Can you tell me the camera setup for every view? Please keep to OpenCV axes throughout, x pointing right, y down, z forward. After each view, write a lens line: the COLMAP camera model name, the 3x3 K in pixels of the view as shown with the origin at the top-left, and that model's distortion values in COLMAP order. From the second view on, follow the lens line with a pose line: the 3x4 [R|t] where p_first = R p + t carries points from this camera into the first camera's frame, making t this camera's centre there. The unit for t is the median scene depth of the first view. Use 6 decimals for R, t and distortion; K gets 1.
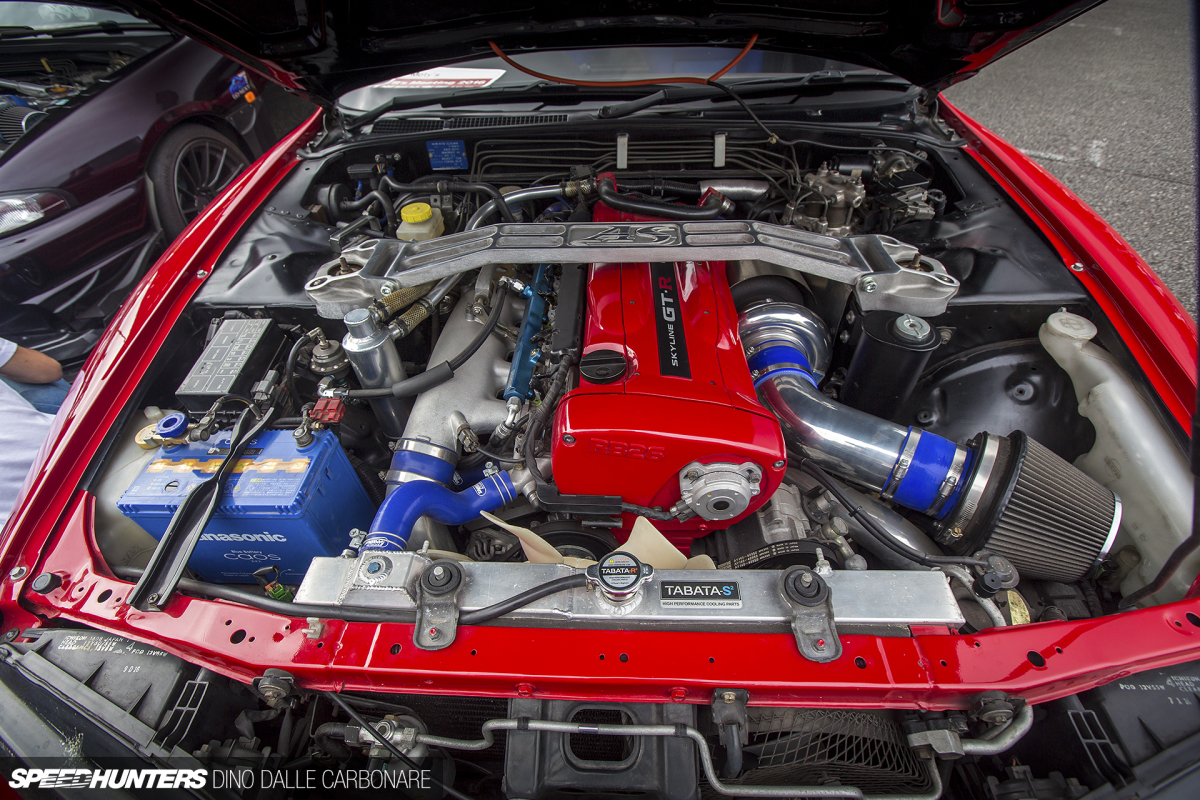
lens RADIAL K [[563.4, 0, 600.0], [0, 563.4, 400.0], [0, 0, 1]] dist [-0.021895, 0.000118]
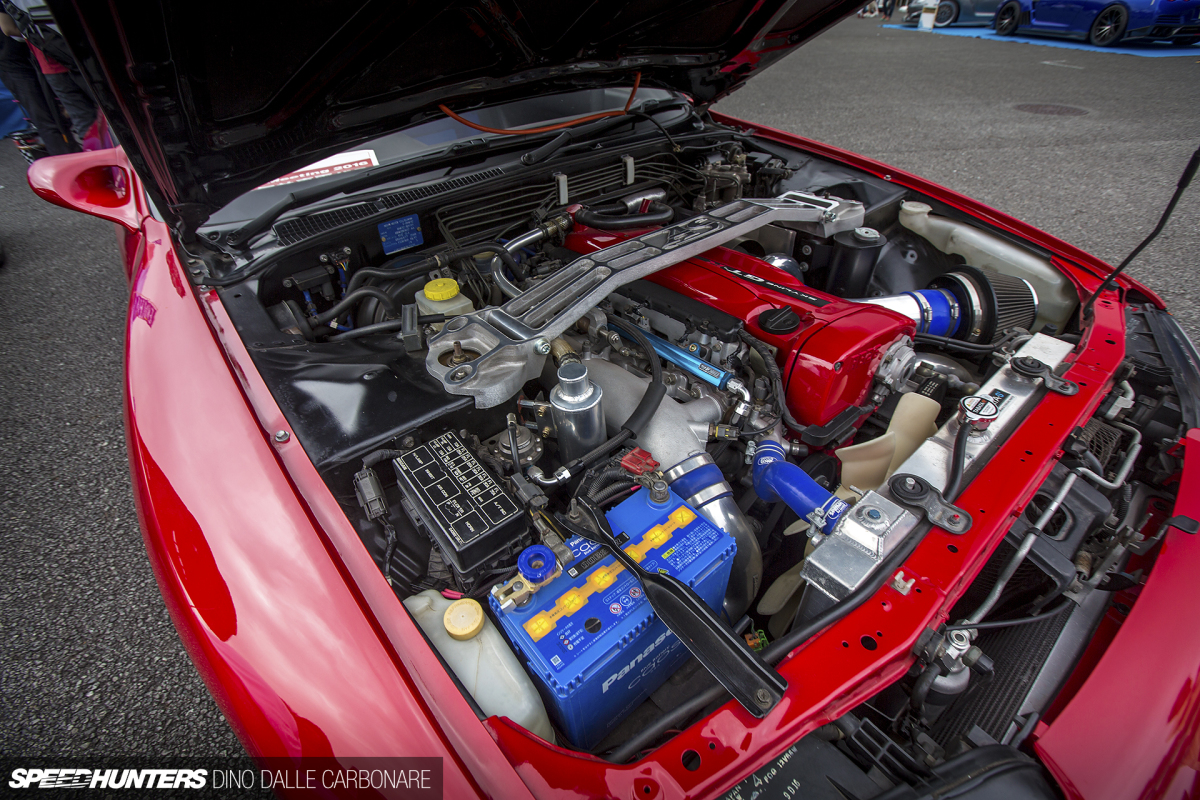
lens RADIAL K [[524.3, 0, 600.0], [0, 524.3, 400.0], [0, 0, 1]] dist [-0.023706, -0.000143]
pose [[0.746632, -0.415153, 0.519797, -0.606553], [0.462508, 0.885574, 0.042951, -0.088868], [-0.478150, 0.208342, 0.853209, 0.185481]]
